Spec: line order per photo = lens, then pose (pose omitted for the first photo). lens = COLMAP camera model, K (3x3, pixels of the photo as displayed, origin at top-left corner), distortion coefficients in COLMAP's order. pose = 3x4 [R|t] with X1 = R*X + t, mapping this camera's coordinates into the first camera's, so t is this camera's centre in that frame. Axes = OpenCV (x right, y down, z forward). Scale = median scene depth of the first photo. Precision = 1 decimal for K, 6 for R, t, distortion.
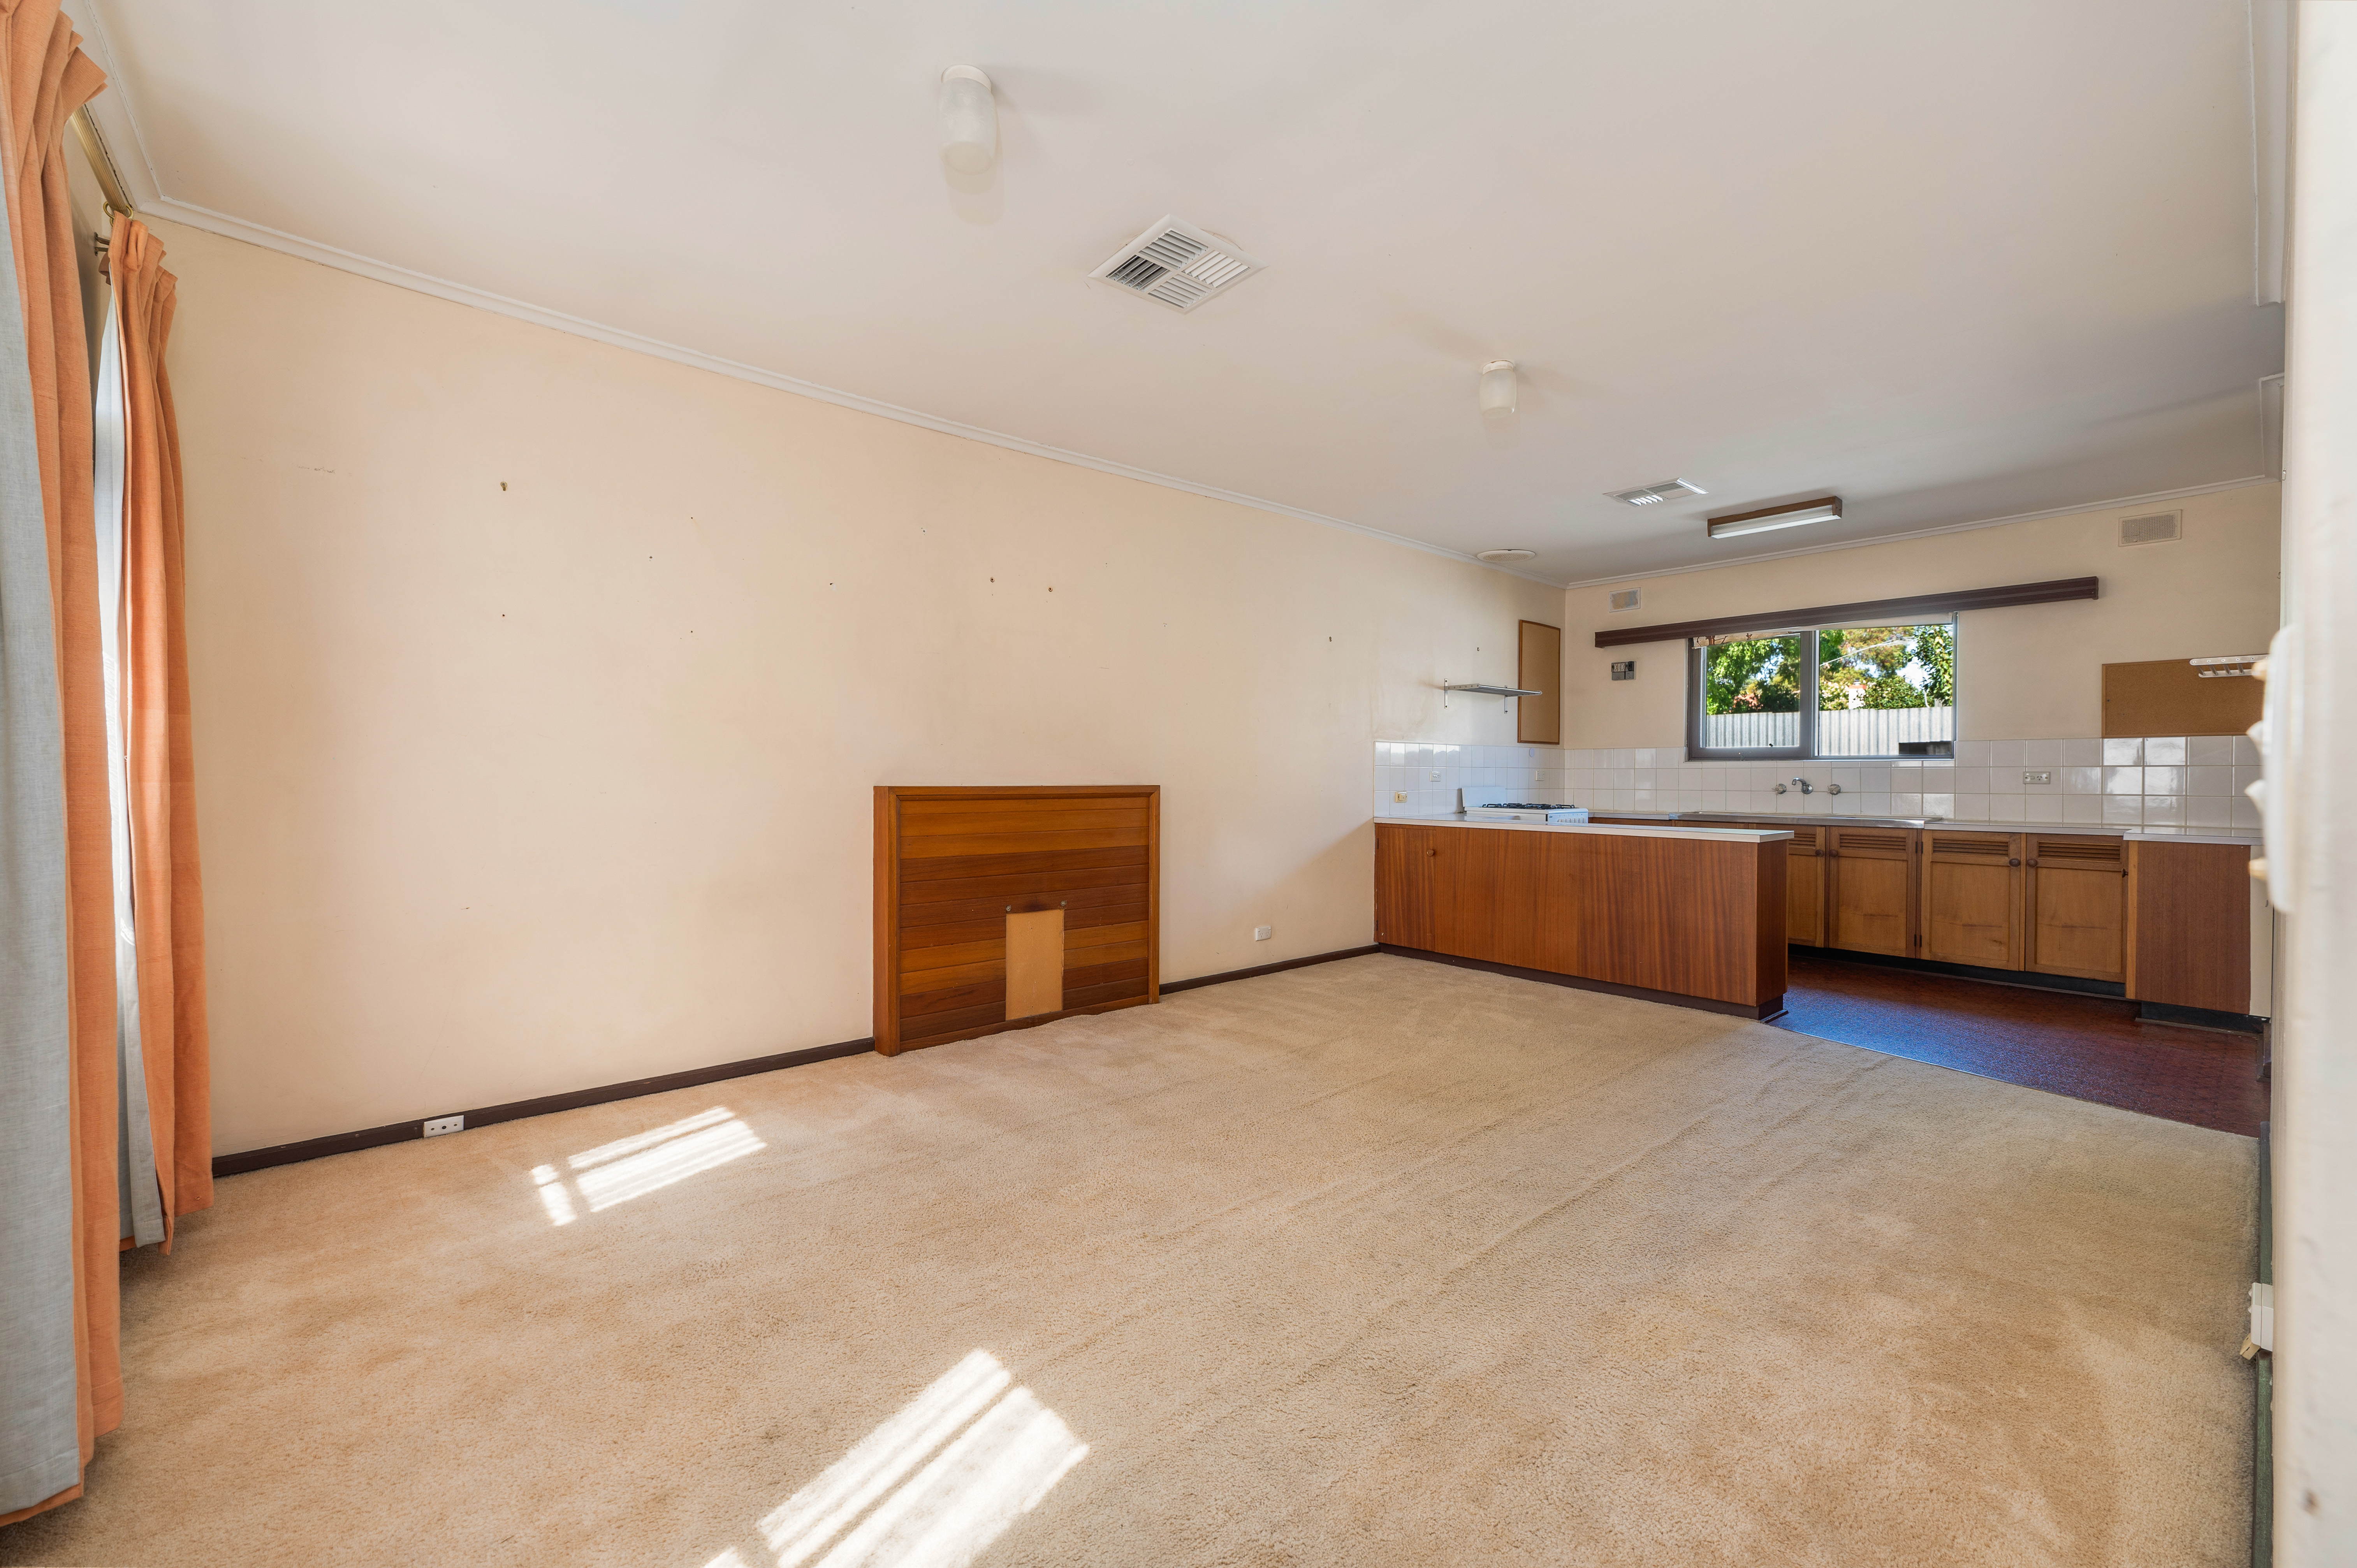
lens RADIAL K [[945.6, 0, 1178.5], [0, 945.6, 784.0], [0, 0, 1]] dist [0.001105, 0.000072]
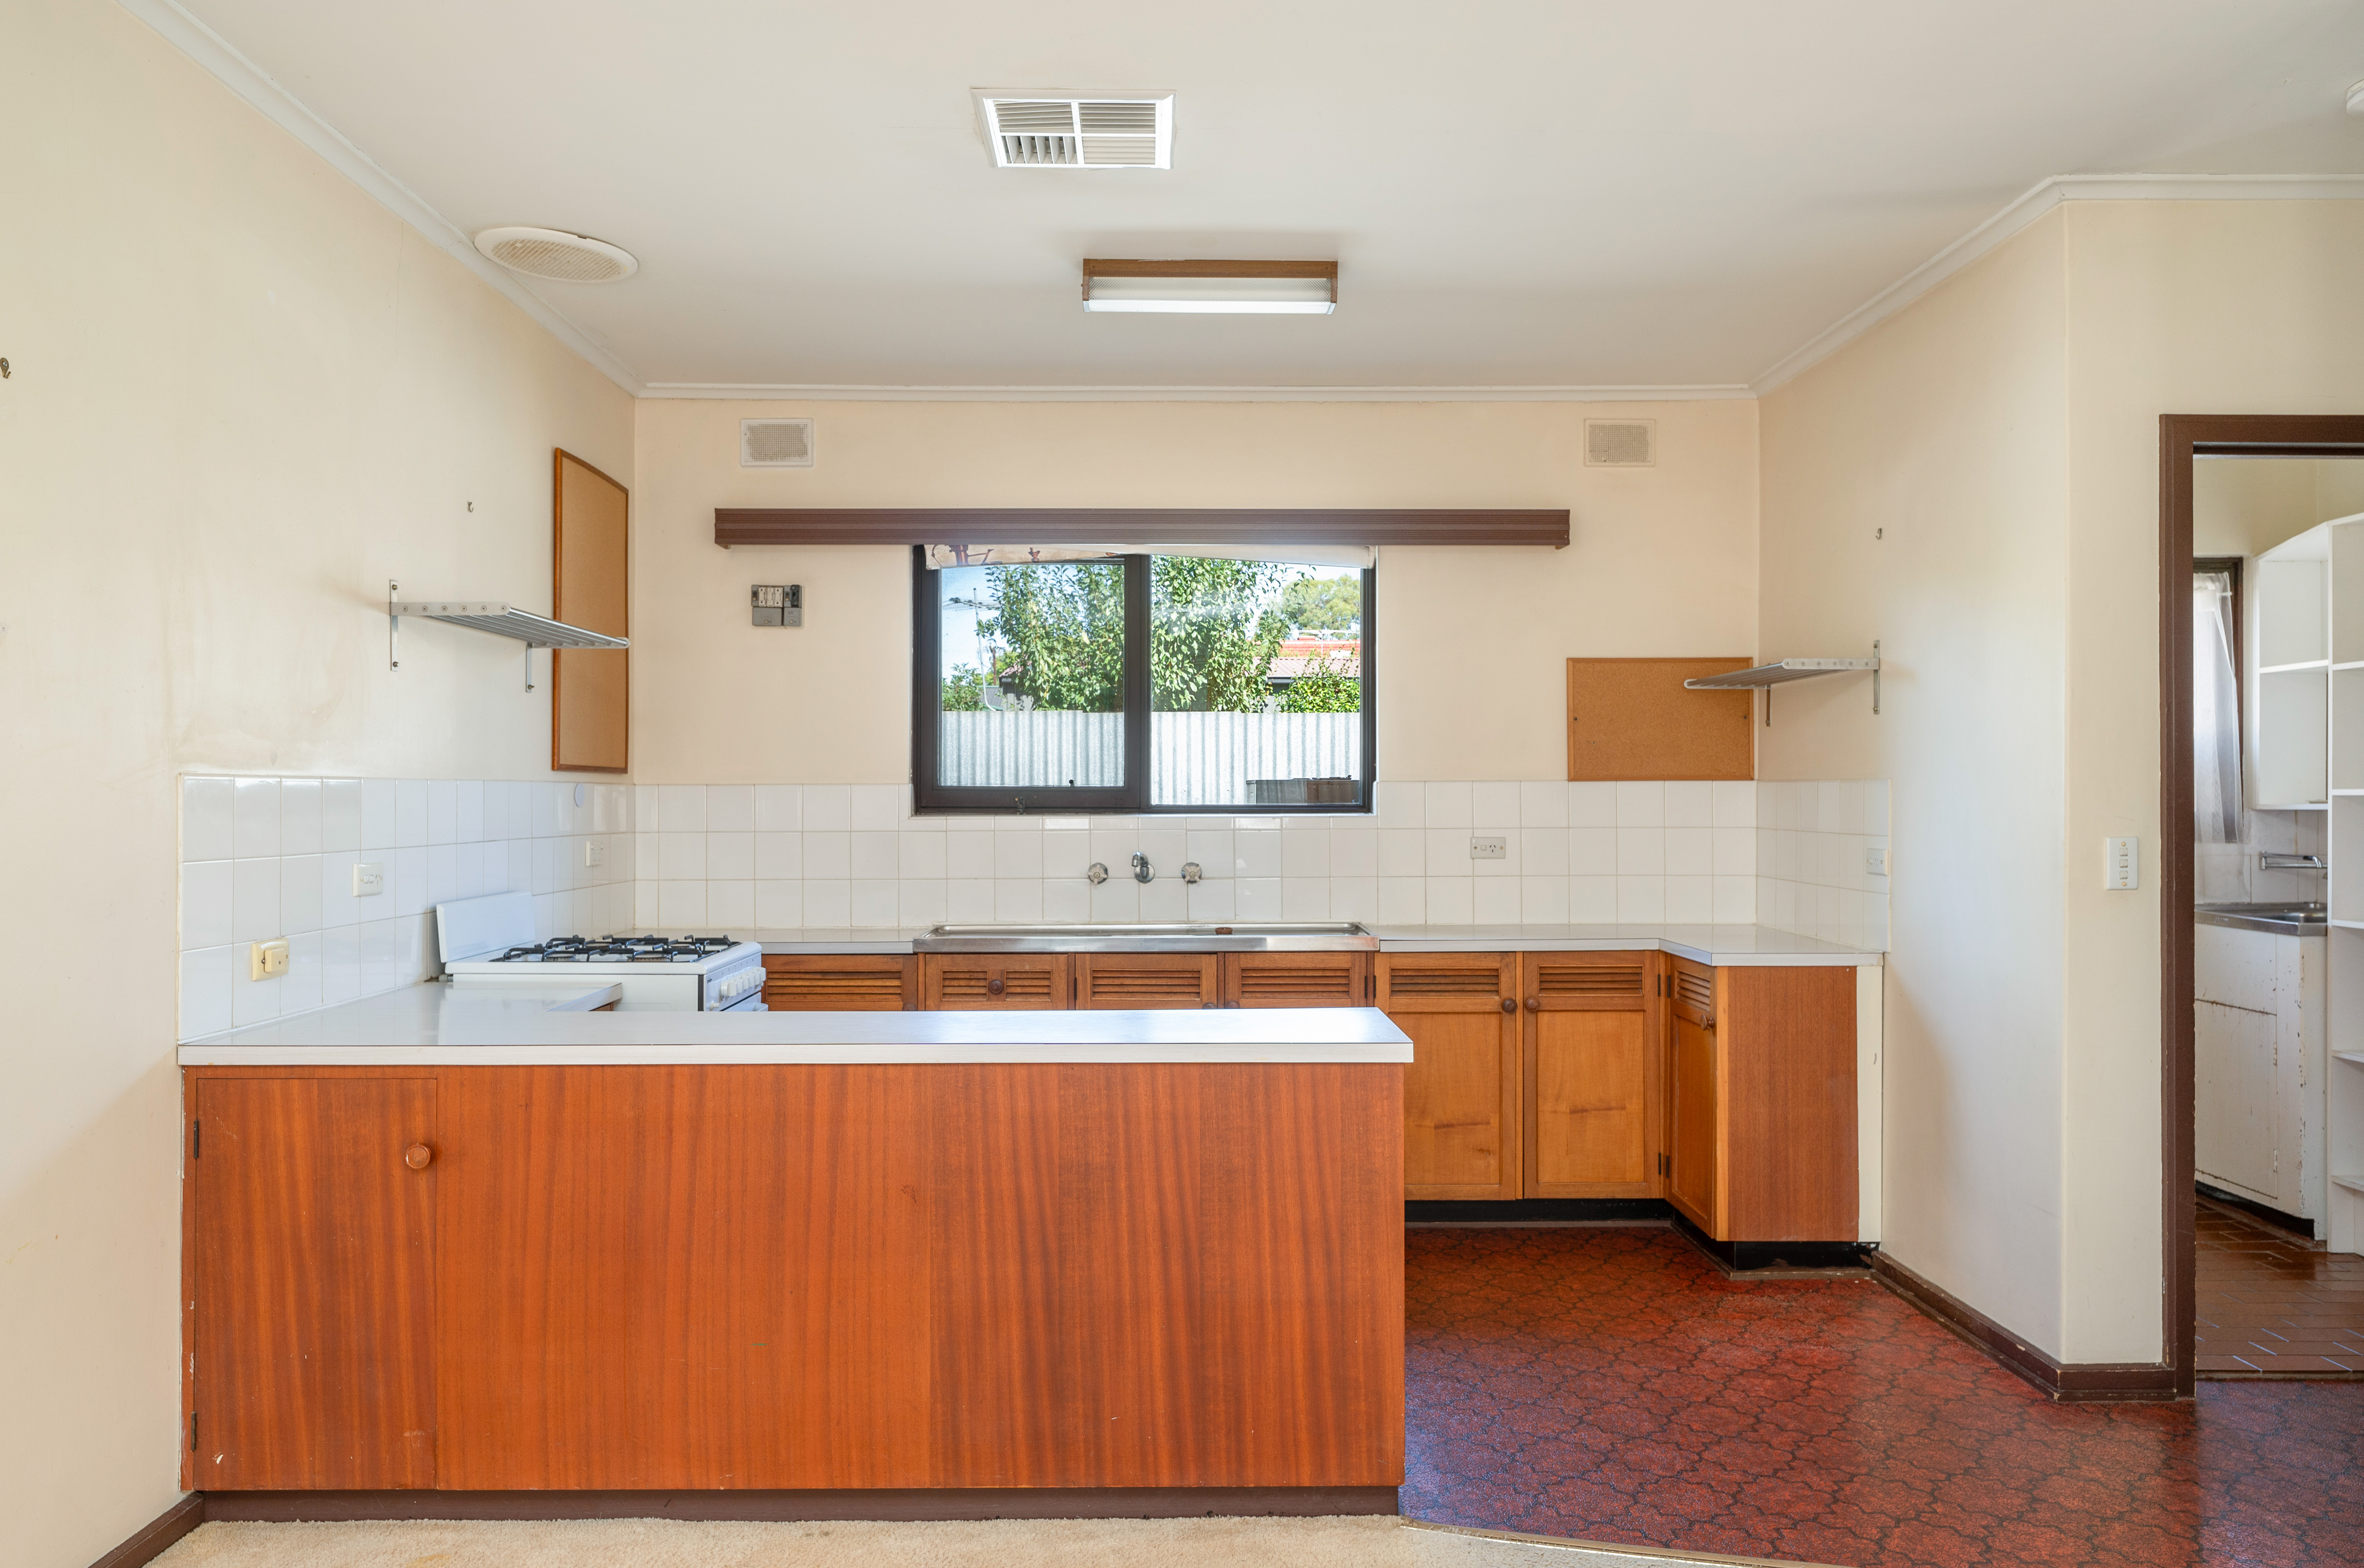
lens RADIAL K [[1590.7, 0, 1168.7], [0, 1590.7, 788.8], [0, 0, 1]] dist [-0.004098, 0.000280]
pose [[0.646810, -0.001212, 0.762650, 0.044161], [0.011414, 0.999902, -0.008092, -0.038854], [-0.762565, 0.013938, 0.646761, 0.550257]]
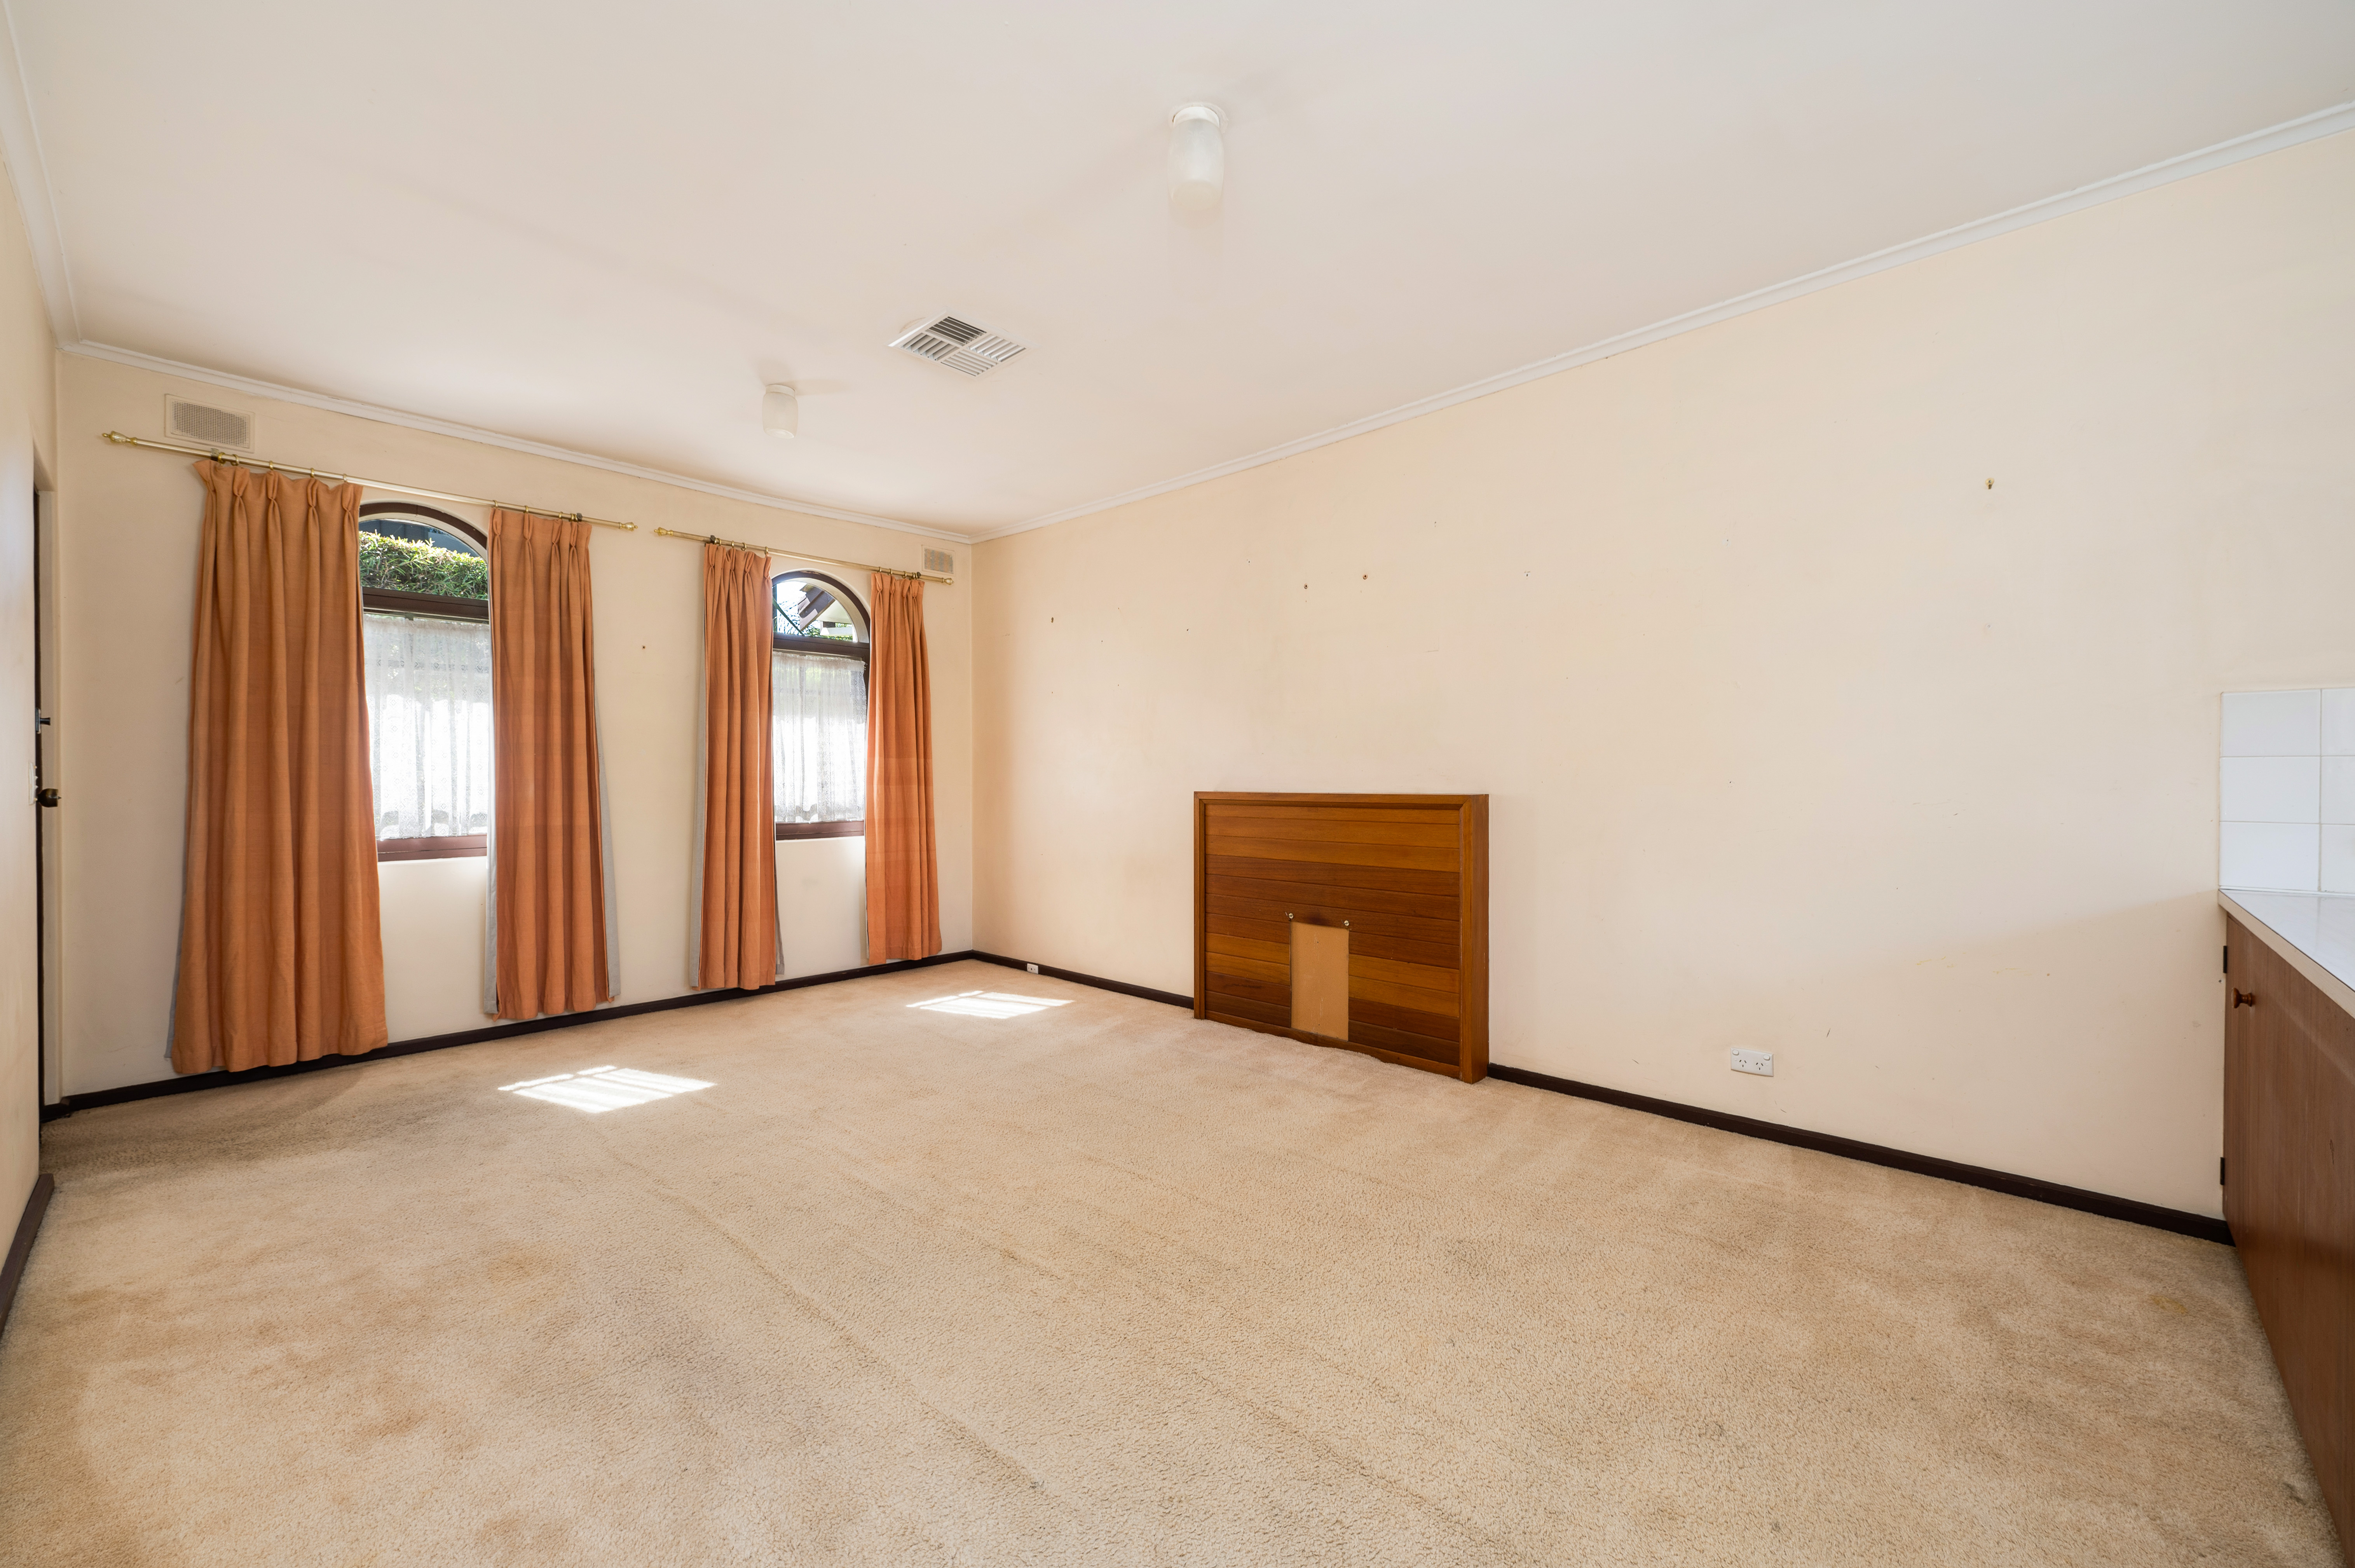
lens RADIAL K [[944.9, 0, 1177.5], [0, 944.9, 784.0], [0, 0, 1]] dist [0.001105, 0.000072]
pose [[0.101159, 0.001015, -0.994870, 0.639138], [-0.009929, 0.999951, 0.000011, -0.004459], [0.994821, 0.009877, 0.101164, 0.624499]]
